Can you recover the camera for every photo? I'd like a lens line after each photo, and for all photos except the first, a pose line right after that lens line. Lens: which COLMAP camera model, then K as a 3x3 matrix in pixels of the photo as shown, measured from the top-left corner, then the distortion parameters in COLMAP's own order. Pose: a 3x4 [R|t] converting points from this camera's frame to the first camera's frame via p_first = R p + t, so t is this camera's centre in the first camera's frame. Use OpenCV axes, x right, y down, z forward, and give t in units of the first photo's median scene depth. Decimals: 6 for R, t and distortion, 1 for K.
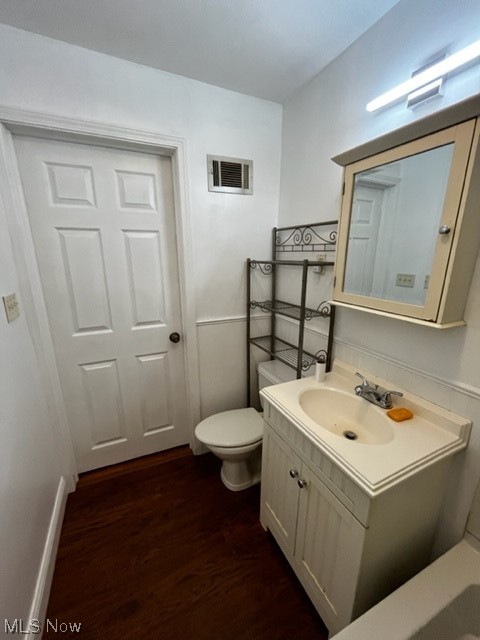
lens RADIAL K [[261.5, 0, 244.8], [0, 261.5, 324.0], [0, 0, 1]] dist [-0.004638, -0.000532]
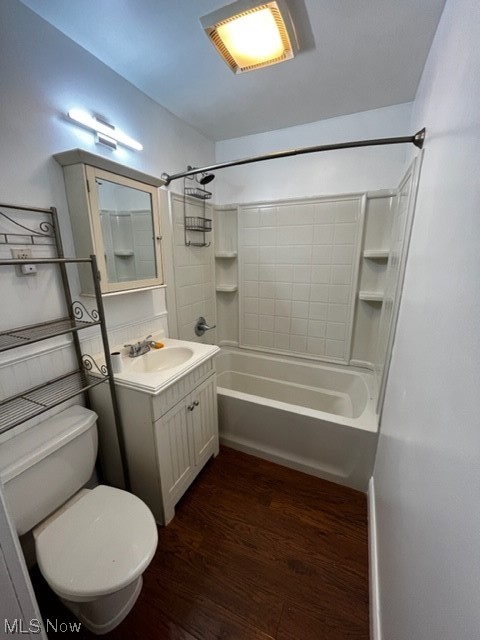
lens RADIAL K [[261.5, 0, 241.9], [0, 261.5, 320.8], [0, 0, 1]] dist [-0.004638, -0.000532]
pose [[-0.649734, -0.201047, 0.733094, -0.733767], [0.186491, 0.892762, 0.410120, -0.290002], [-0.736931, 0.403184, -0.542564, 1.096773]]
